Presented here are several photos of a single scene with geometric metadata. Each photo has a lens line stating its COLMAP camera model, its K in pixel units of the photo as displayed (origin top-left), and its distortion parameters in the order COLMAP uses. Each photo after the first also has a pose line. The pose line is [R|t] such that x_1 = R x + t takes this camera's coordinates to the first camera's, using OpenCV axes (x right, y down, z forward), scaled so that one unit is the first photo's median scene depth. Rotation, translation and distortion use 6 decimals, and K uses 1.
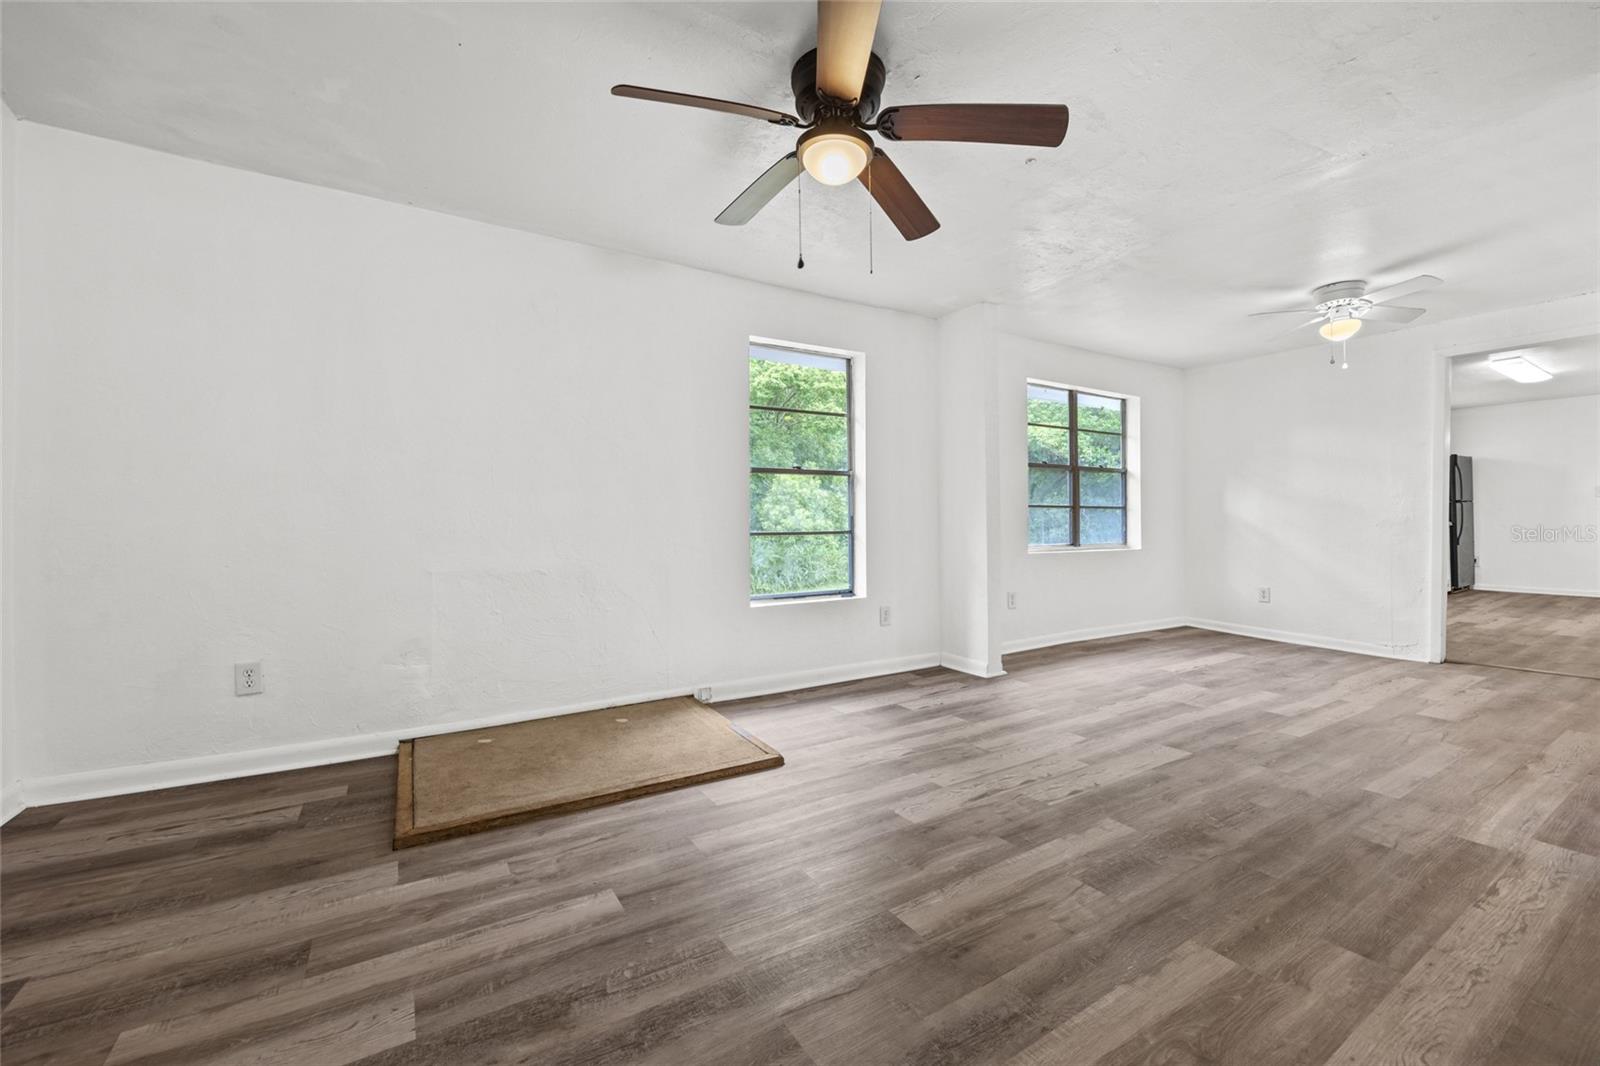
lens RADIAL K [[641.6, 0, 795.6], [0, 641.6, 533.3], [0, 0, 1]] dist [-0.003447, 0.000016]
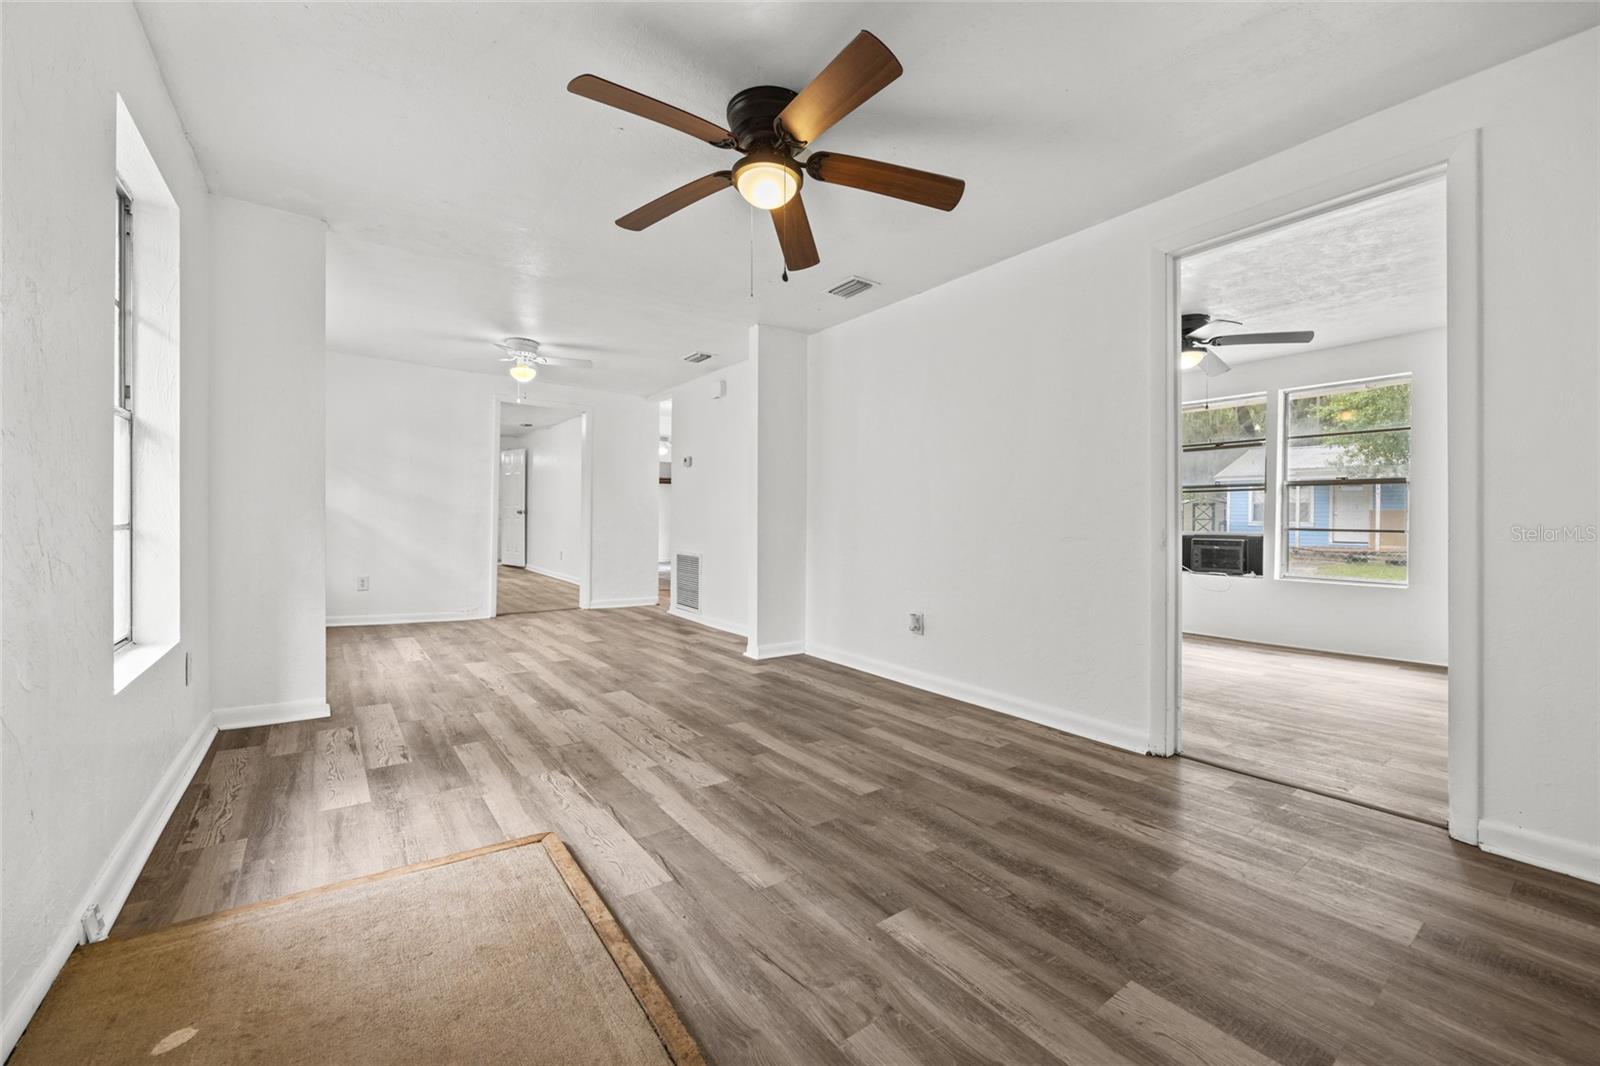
lens RADIAL K [[641.6, 0, 794.3], [0, 641.6, 524.4], [0, 0, 1]] dist [-0.003447, 0.000016]
pose [[-0.085770, -0.002433, 0.996312, -1.054220], [-0.000102, 0.999997, 0.002433, -0.010000], [-0.996315, 0.000107, -0.085770, 1.068749]]
